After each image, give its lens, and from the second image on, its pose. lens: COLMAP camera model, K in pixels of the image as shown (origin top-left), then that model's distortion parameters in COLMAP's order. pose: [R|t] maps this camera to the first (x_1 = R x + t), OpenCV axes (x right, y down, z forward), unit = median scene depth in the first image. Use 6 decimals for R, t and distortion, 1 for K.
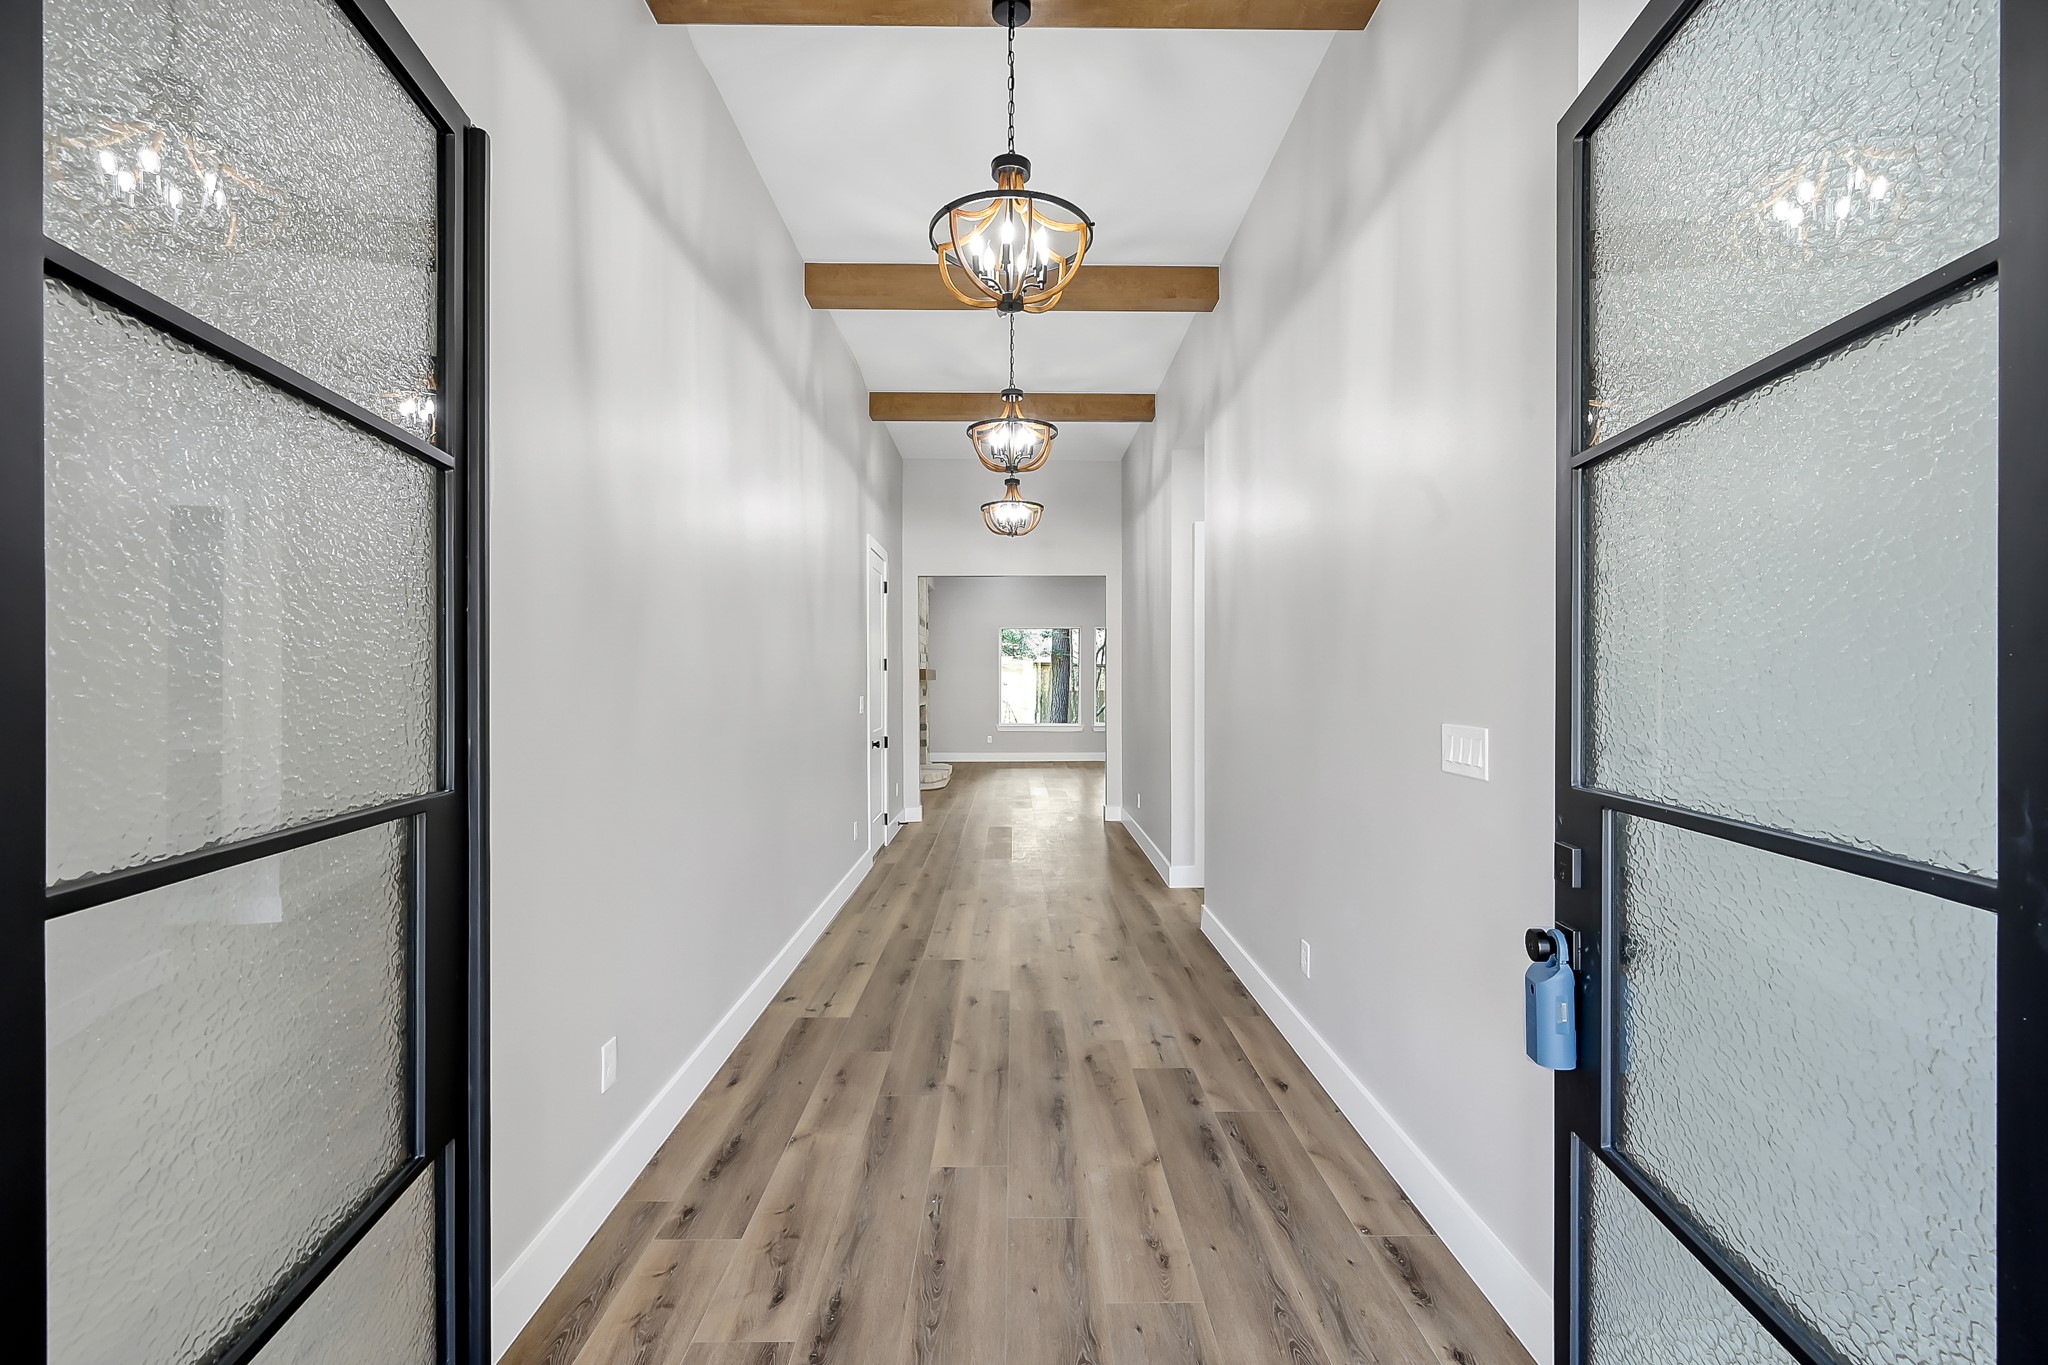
lens RADIAL K [[906.6, 0, 1018.3], [0, 906.6, 683.4], [0, 0, 1]] dist [-0.000995, 0.000361]
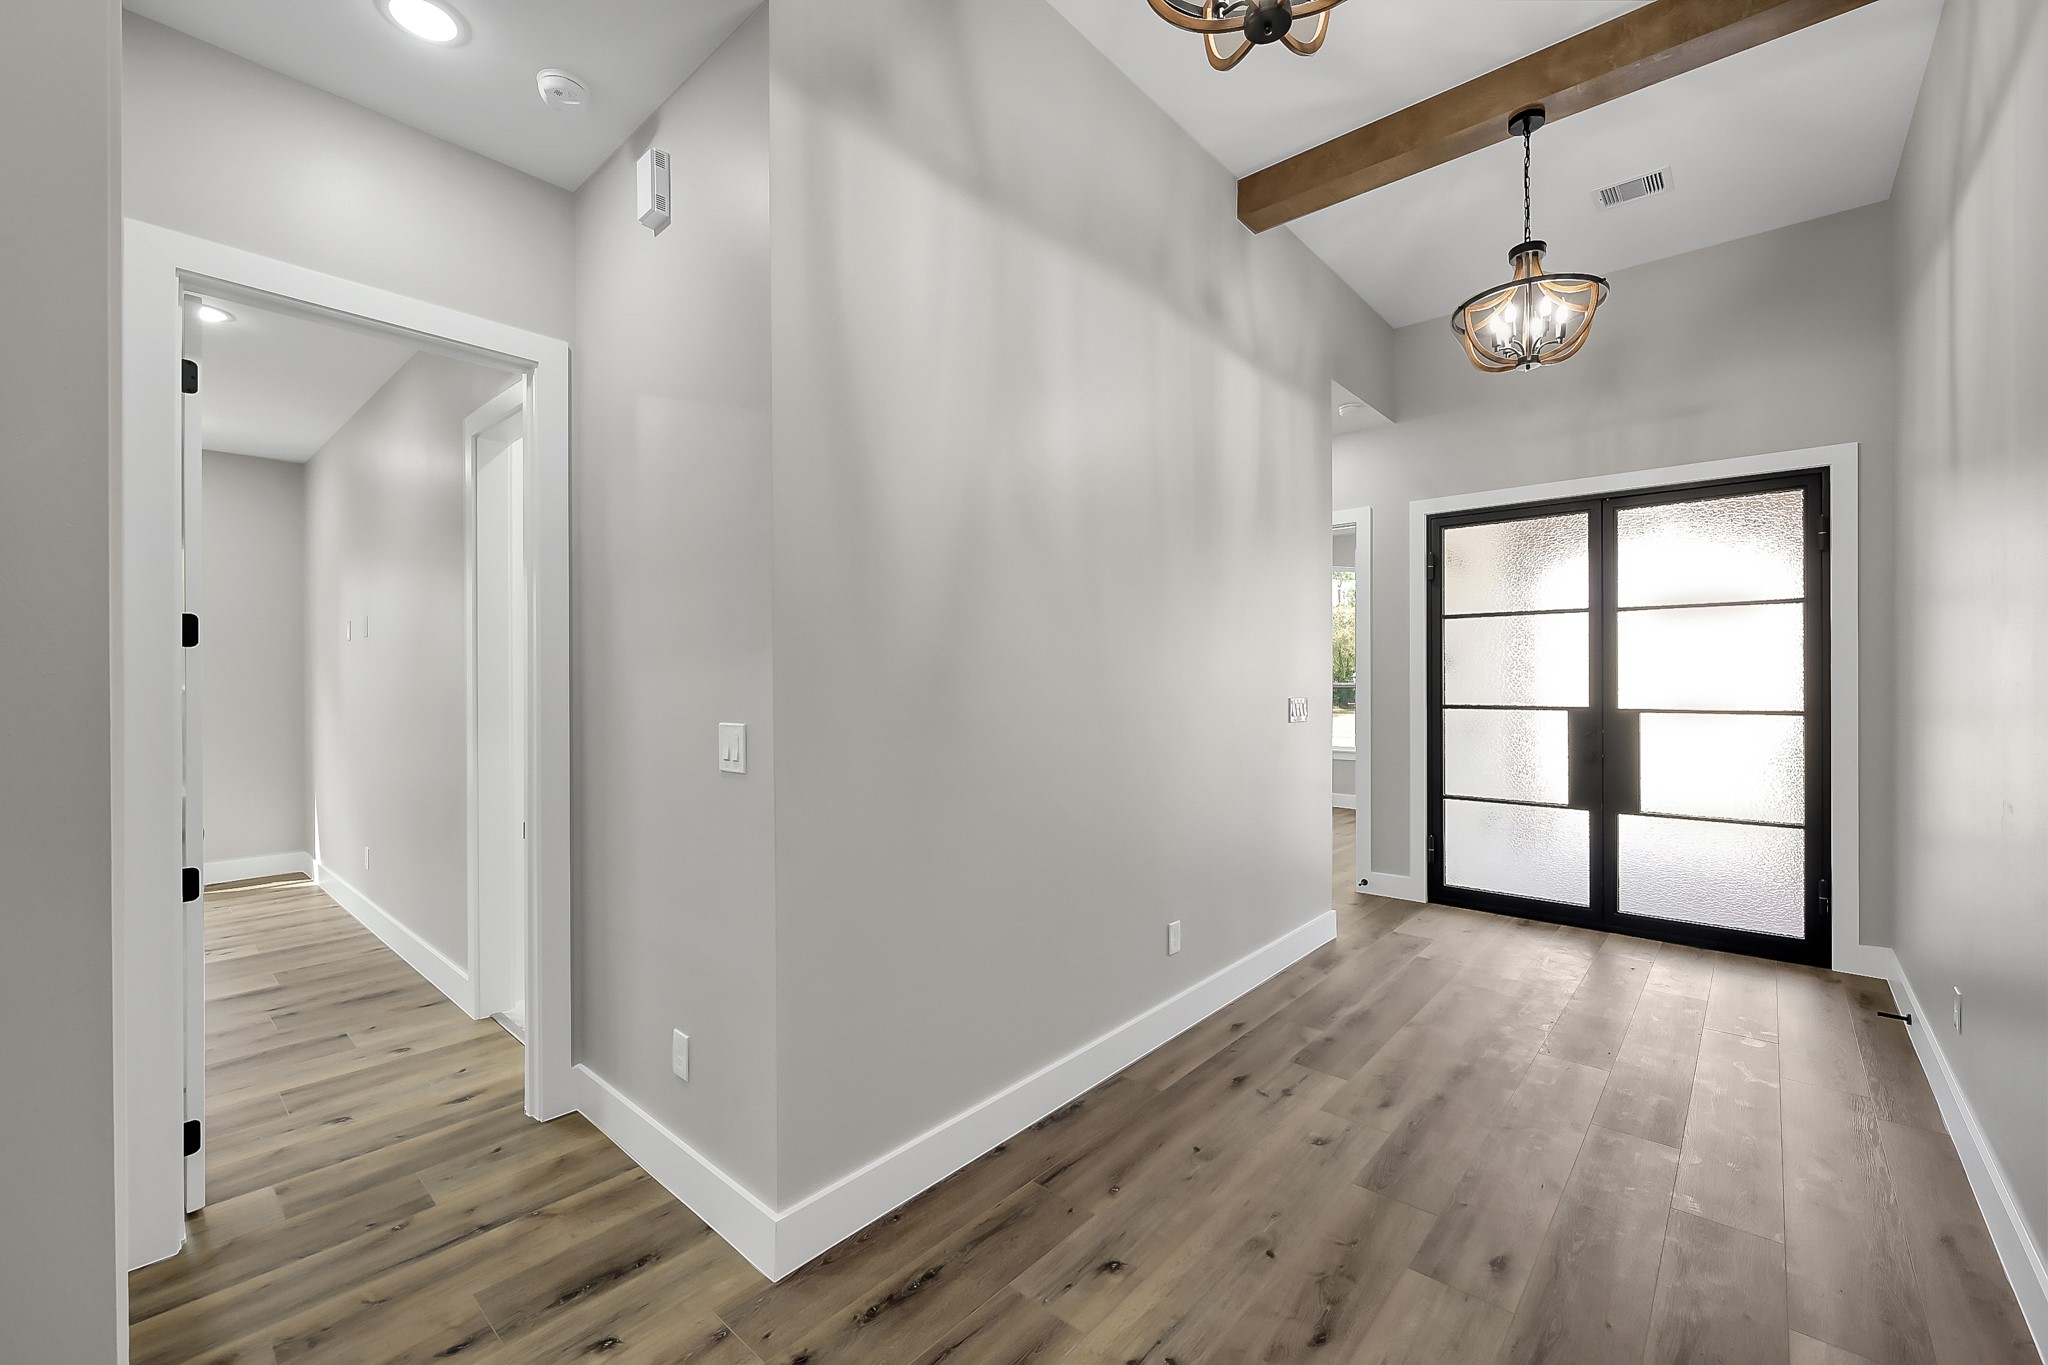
lens RADIAL K [[852.8, 0, 1027.6], [0, 852.8, 676.9], [0, 0, 1]] dist [0.005363, 0.001146]
pose [[-0.752908, 0.002380, 0.658121, -0.146129], [0.003533, 0.999994, 0.000425, 0.000378], [-0.658116, 0.002645, -0.752912, 1.308574]]
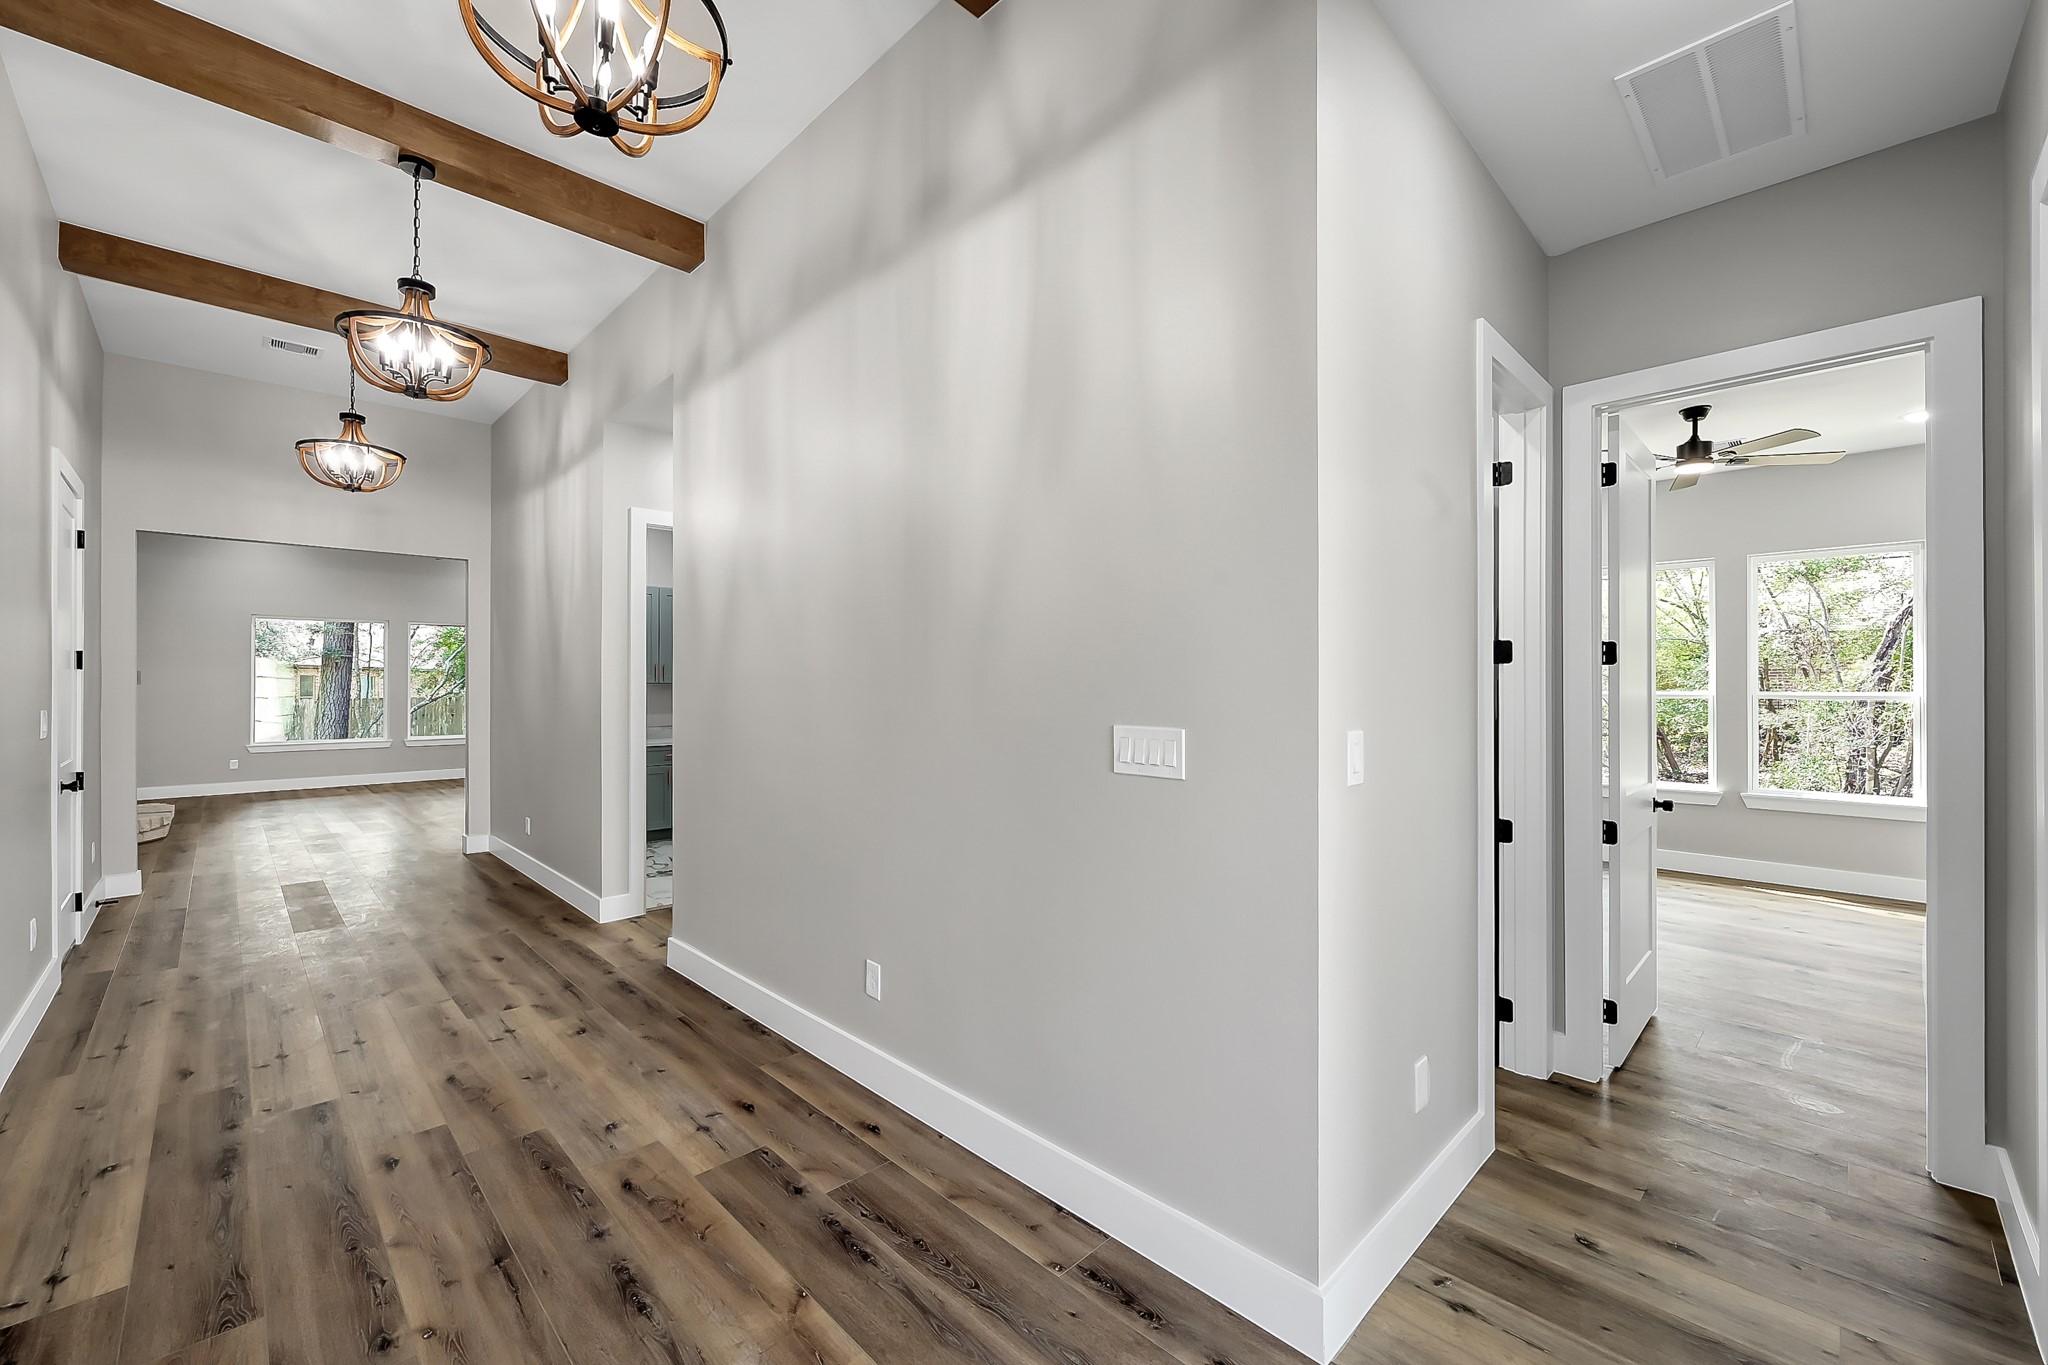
lens RADIAL K [[815.2, 0, 1023.2], [0, 815.2, 683.4], [0, 0, 1]] dist [-0.002148, 0.000845]
pose [[0.715907, 0.002924, 0.698190, -0.113777], [0.002329, 0.999976, -0.006576, 0.001707], [-0.698192, 0.006334, 0.715882, 0.201890]]
